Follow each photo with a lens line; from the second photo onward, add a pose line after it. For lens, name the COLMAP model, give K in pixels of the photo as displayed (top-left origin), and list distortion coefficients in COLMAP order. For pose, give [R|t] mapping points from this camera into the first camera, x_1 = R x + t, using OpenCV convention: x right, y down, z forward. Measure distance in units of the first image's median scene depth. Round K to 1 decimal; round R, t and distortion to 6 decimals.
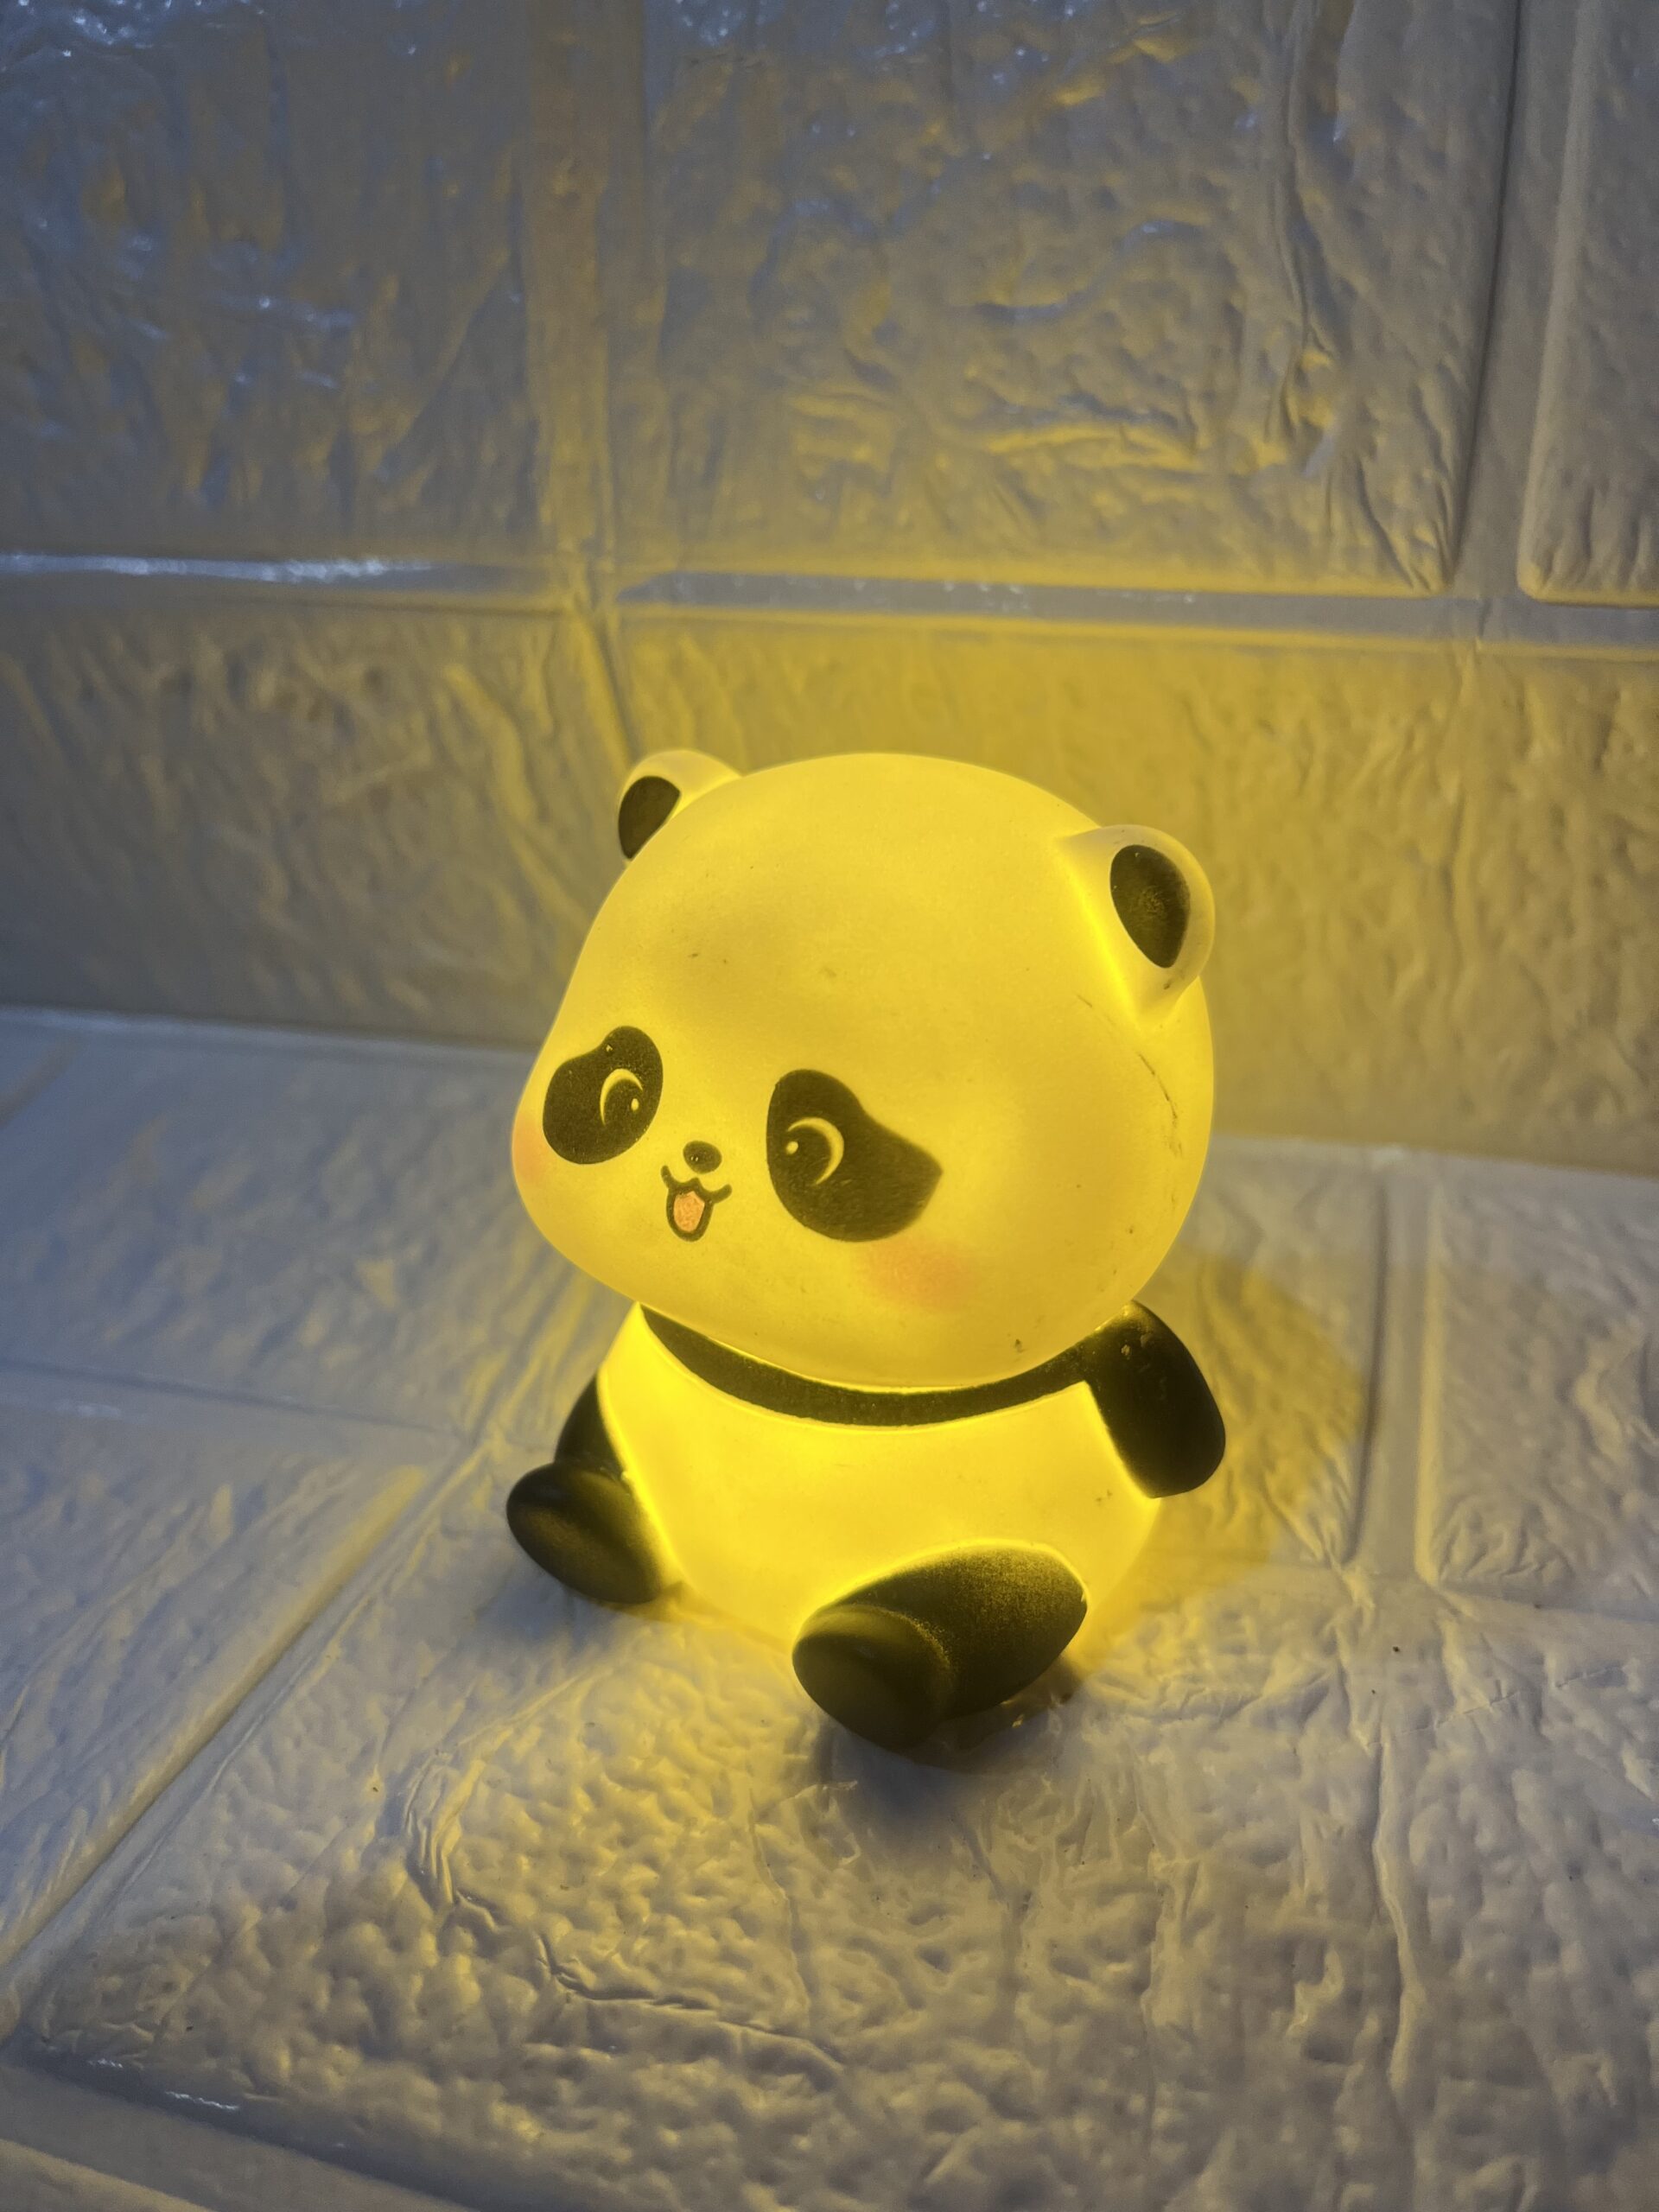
lens RADIAL K [[1728.6, 0, 838.9], [0, 1728.6, 1106.7], [0, 0, 1]] dist [0.030446, -0.085983]
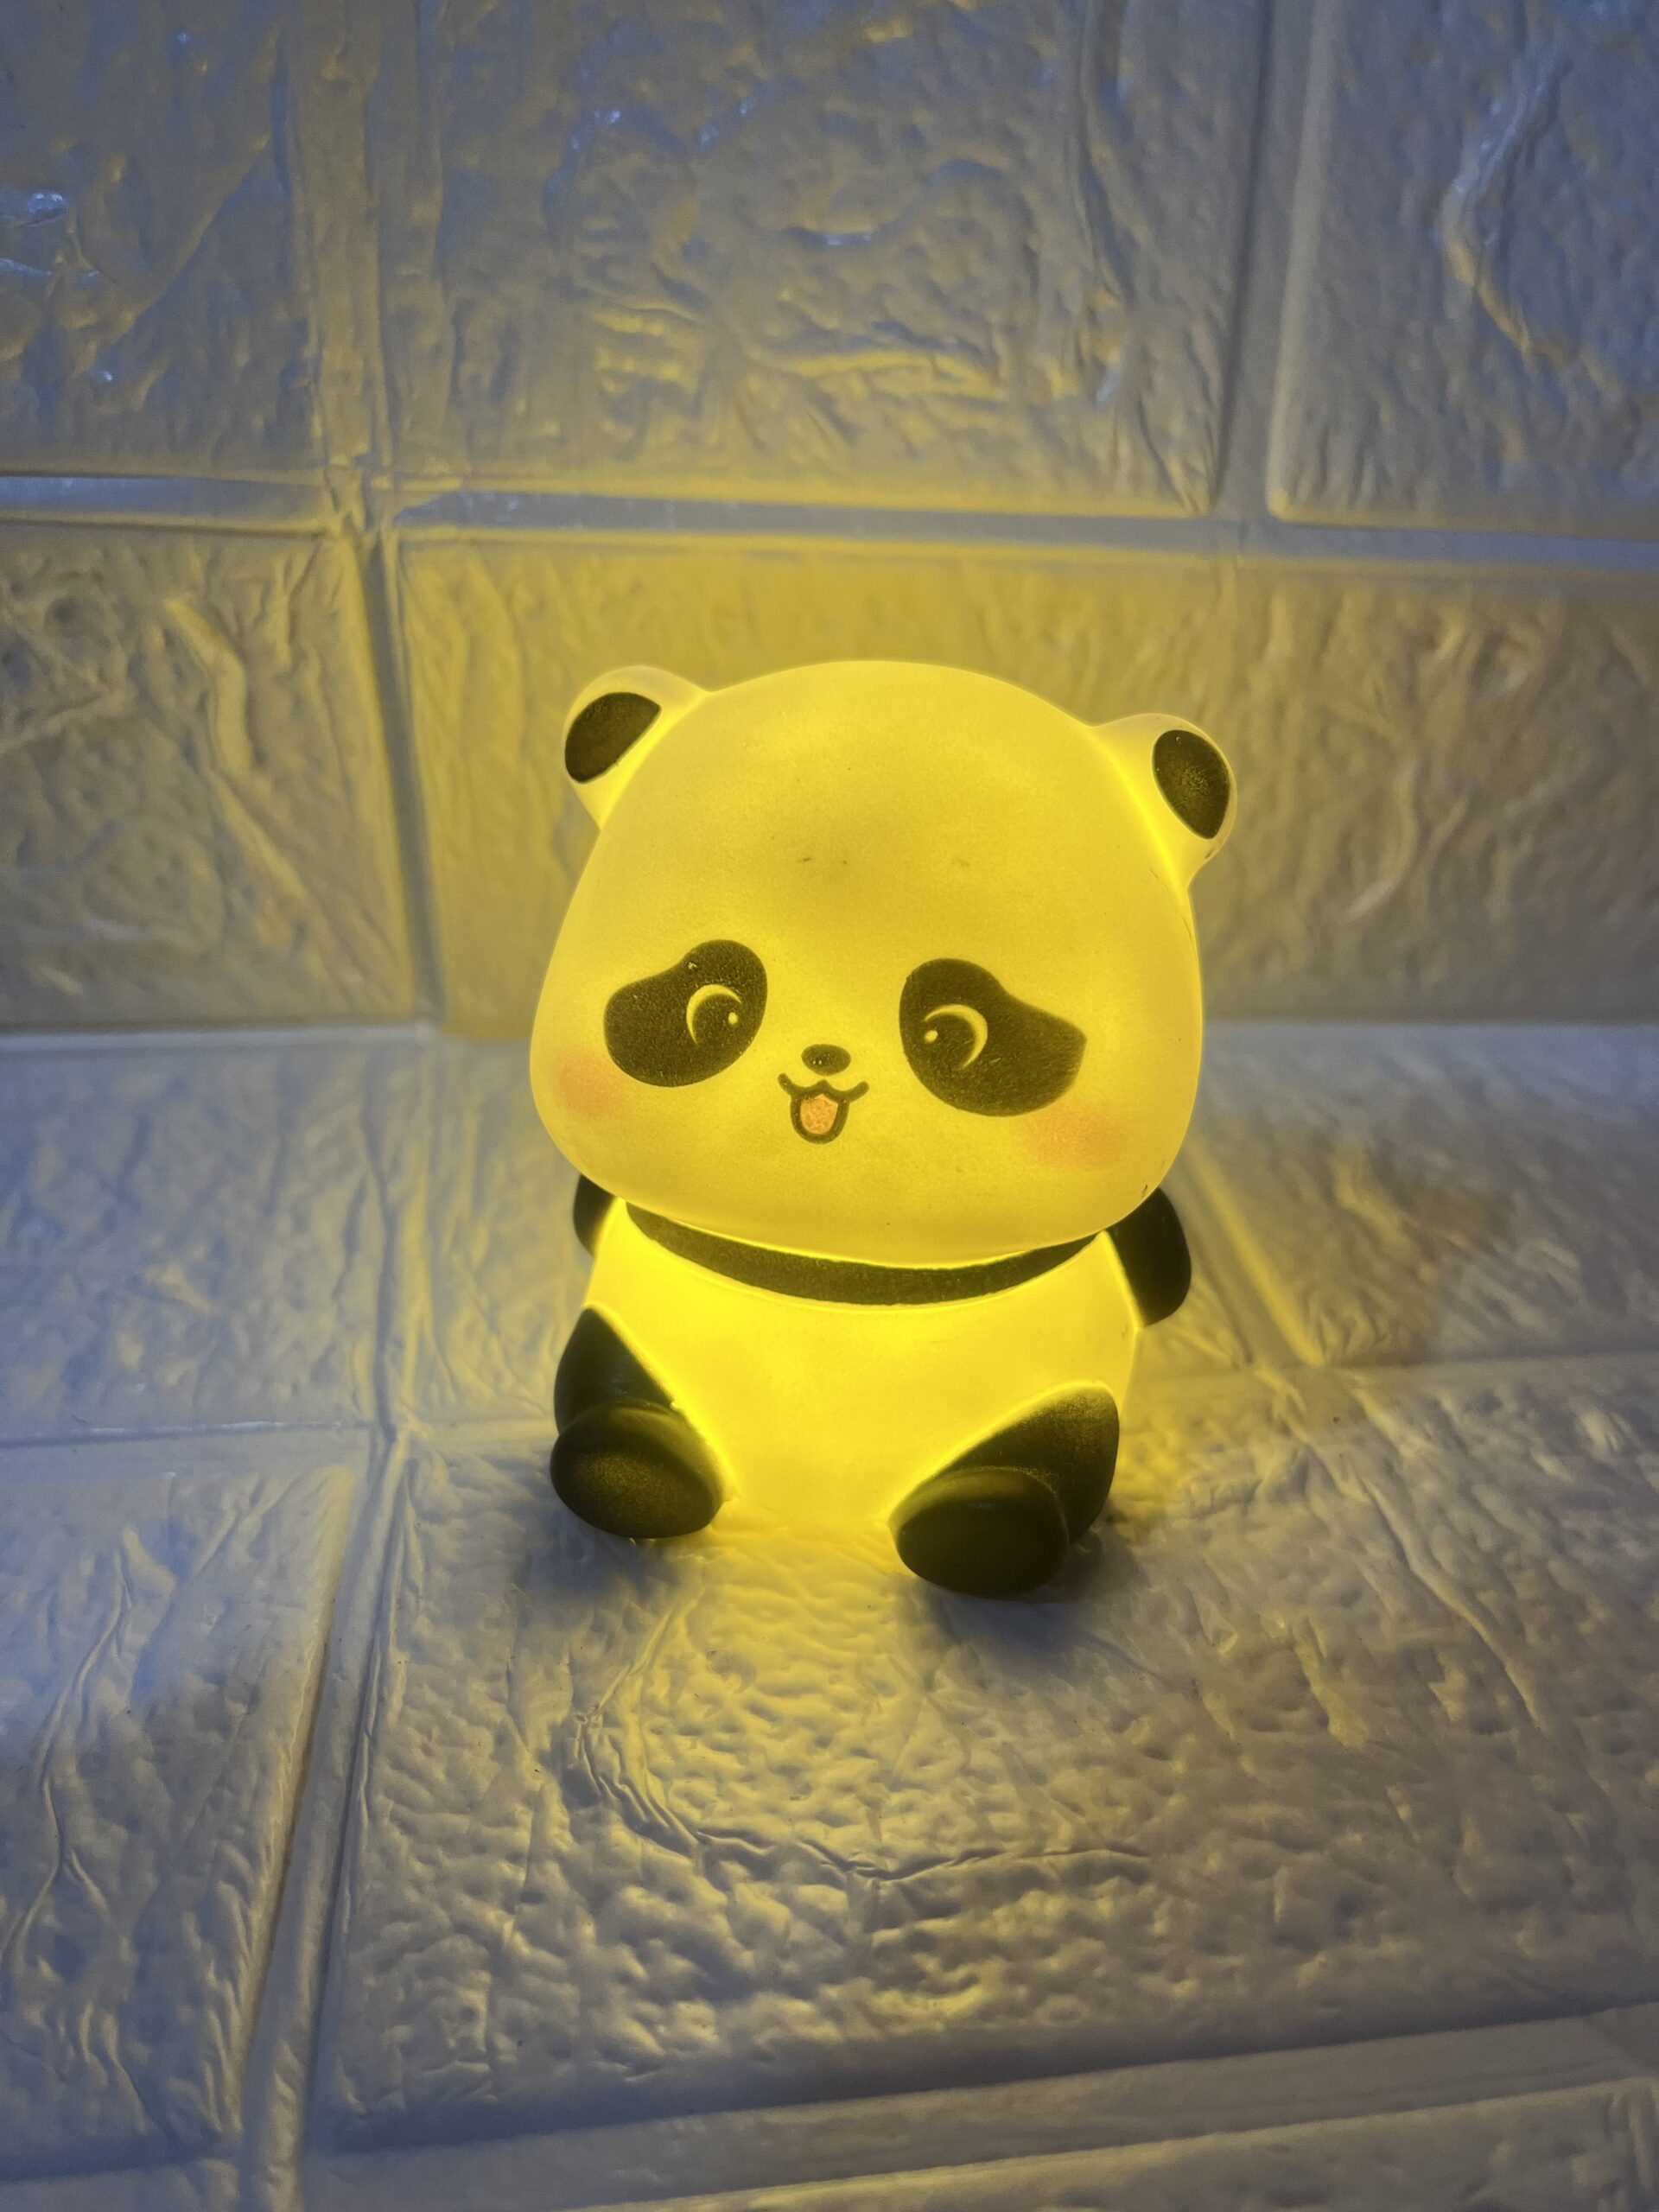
lens RADIAL K [[1728.6, 0, 838.9], [0, 1728.6, 1106.7], [0, 0, 1]] dist [0.030446, -0.085983]
pose [[0.908220, -0.127588, 0.398569, -0.410648], [0.118626, 0.991817, 0.047182, 0.008293], [-0.401327, 0.004429, 0.915924, 0.058026]]
